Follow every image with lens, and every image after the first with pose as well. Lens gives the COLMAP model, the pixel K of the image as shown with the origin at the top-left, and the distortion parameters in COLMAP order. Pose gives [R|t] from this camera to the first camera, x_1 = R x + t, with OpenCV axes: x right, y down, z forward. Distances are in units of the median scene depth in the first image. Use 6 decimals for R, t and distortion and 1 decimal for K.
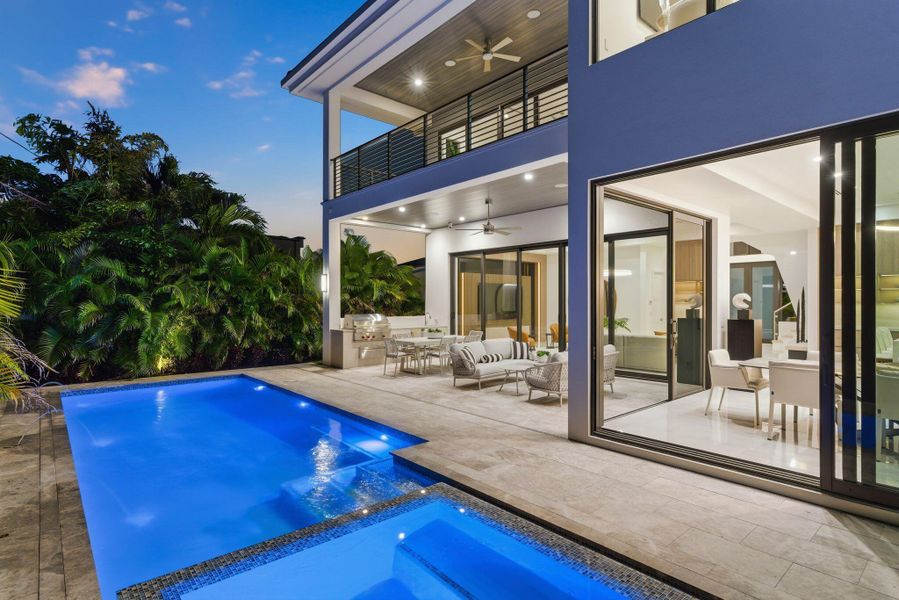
lens RADIAL K [[462.8, 0, 428.0], [0, 462.8, 301.2], [0, 0, 1]] dist [0.004723, 0.001161]
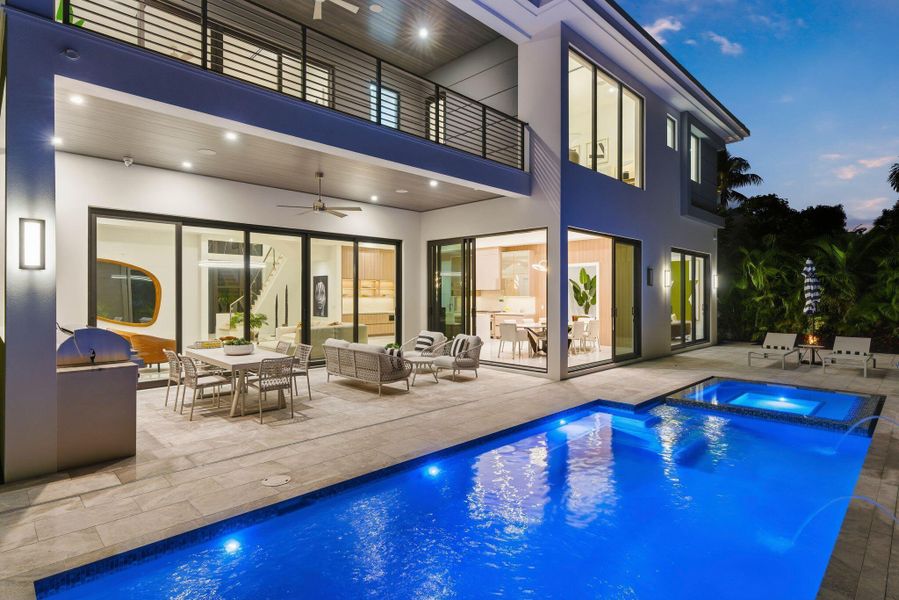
lens RADIAL K [[464.1, 0, 446.3], [0, 464.1, 298.9], [0, 0, 1]] dist [0.001800, -0.000922]
pose [[-0.076692, -0.002763, 0.997051, -0.657177], [-0.000440, 0.999996, 0.002737, 0.004750], [-0.997055, -0.000228, -0.076693, 0.767745]]
